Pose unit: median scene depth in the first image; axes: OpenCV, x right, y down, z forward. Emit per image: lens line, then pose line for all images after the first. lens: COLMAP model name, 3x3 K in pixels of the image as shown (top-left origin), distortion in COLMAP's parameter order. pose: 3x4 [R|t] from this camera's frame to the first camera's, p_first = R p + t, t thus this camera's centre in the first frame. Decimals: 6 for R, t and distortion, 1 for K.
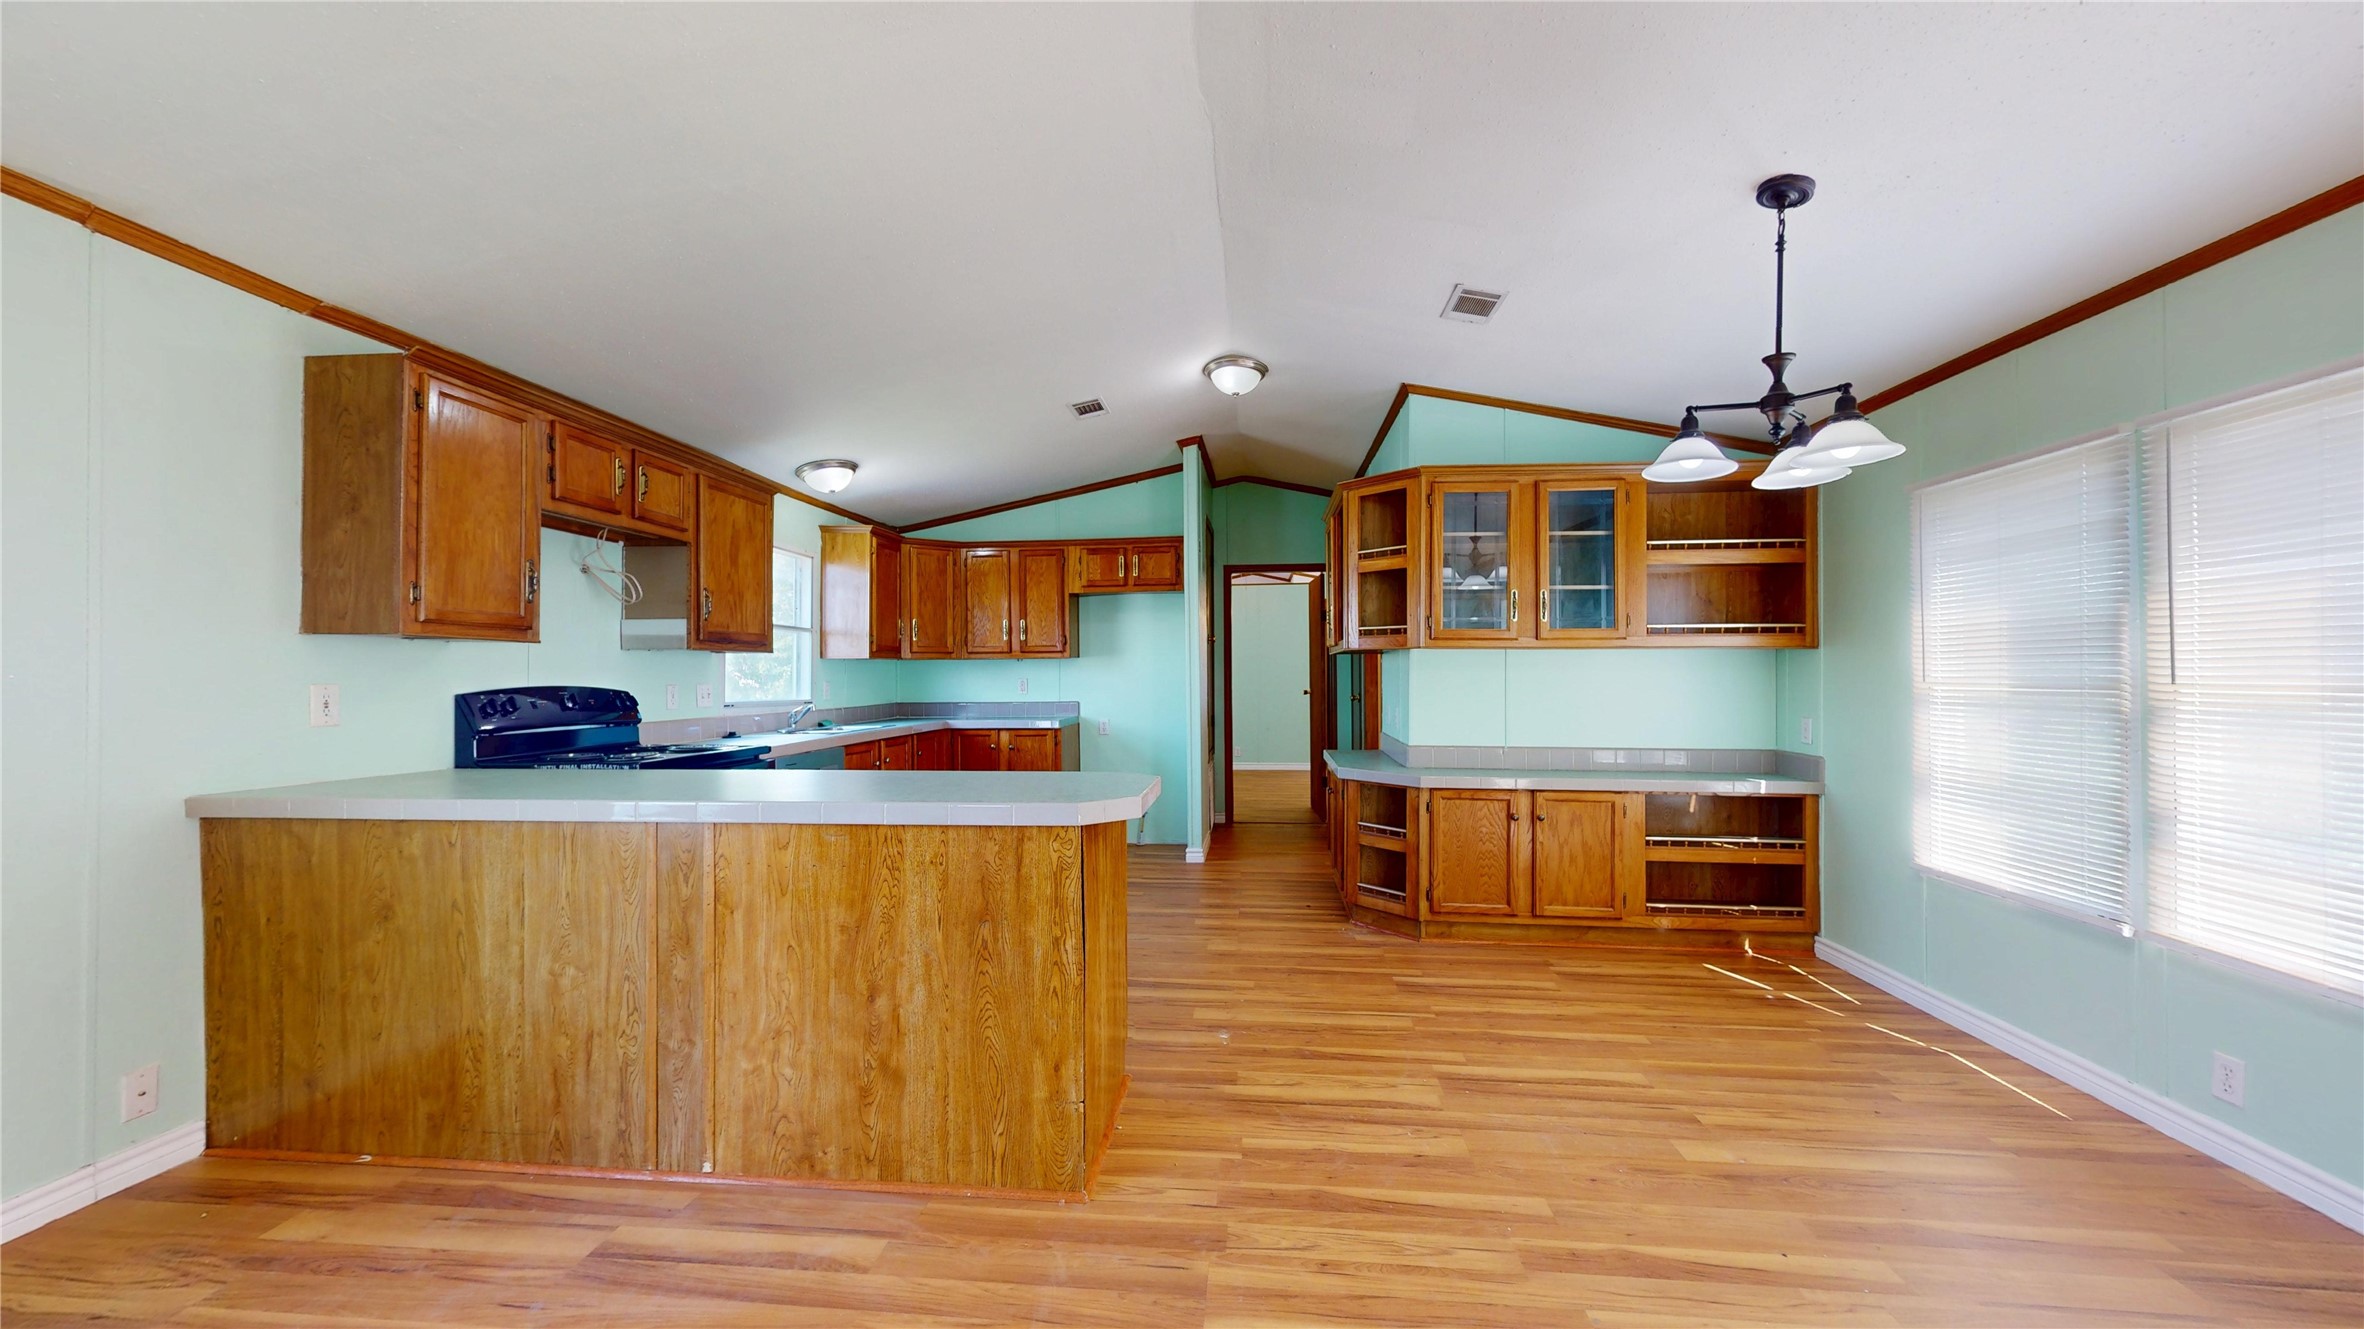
lens RADIAL K [[866.7, 0, 1174.3], [0, 866.7, 670.9], [0, 0, 1]] dist [0.006488, -0.000593]
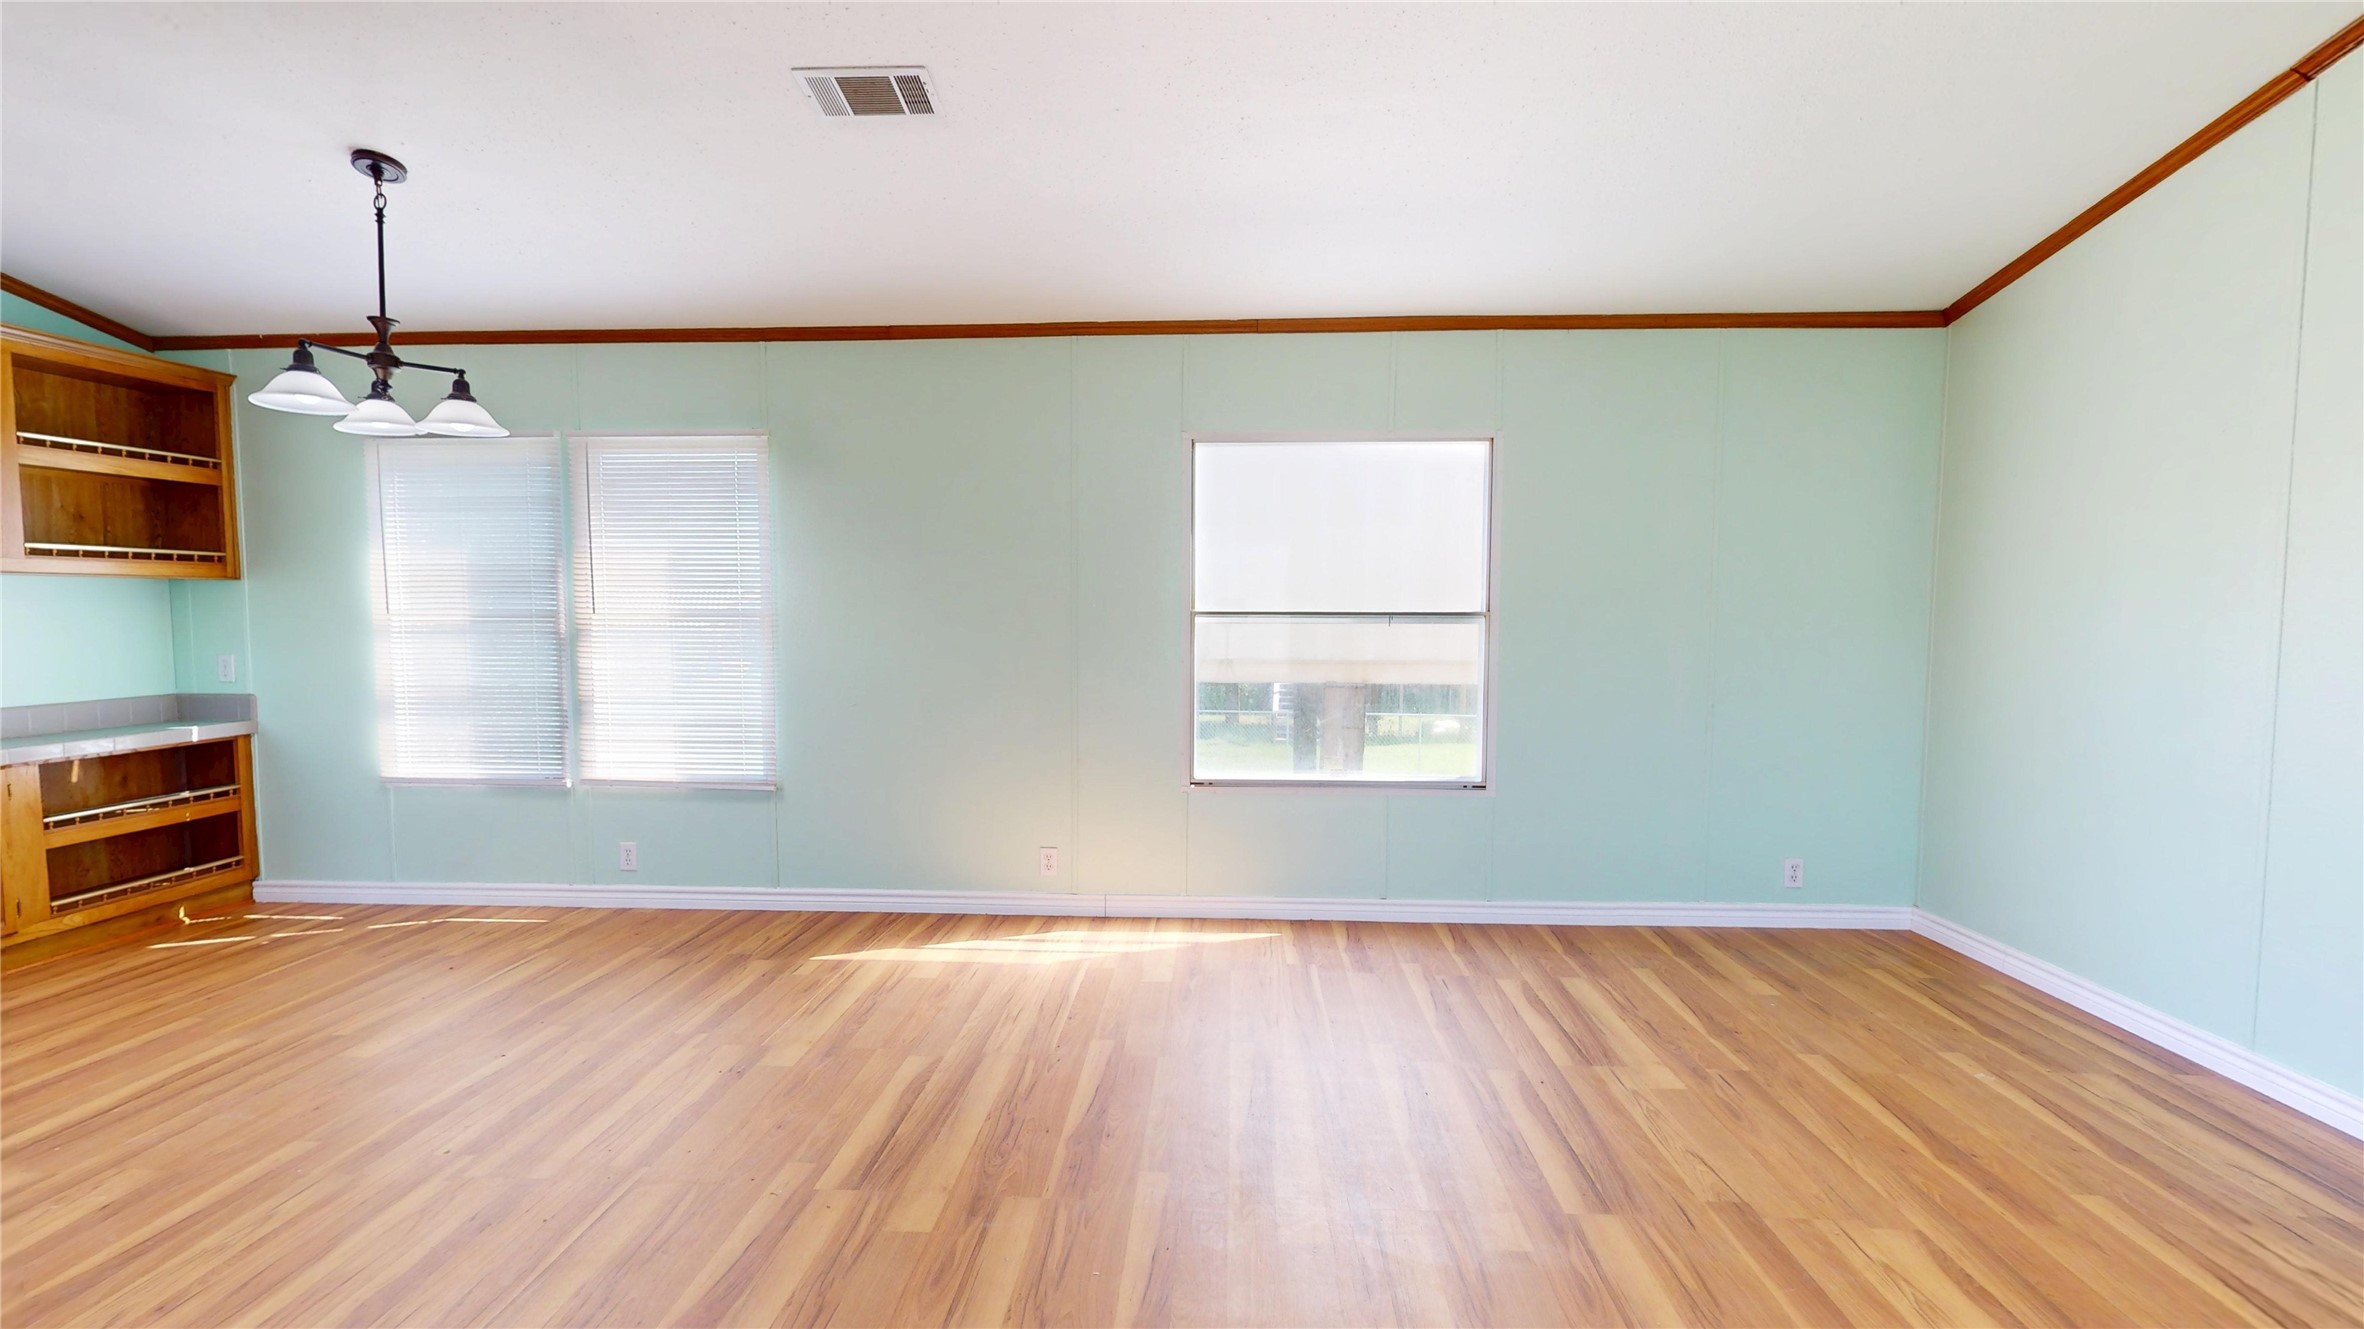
lens RADIAL K [[973.0, 0, 1189.7], [0, 973.0, 645.5], [0, 0, 1]] dist [0.007026, 0.000033]
pose [[-0.040559, -0.041800, 0.998302, -0.429979], [-0.002619, 0.999126, 0.041728, -0.002177], [-0.999174, -0.000923, -0.040633, 0.020691]]
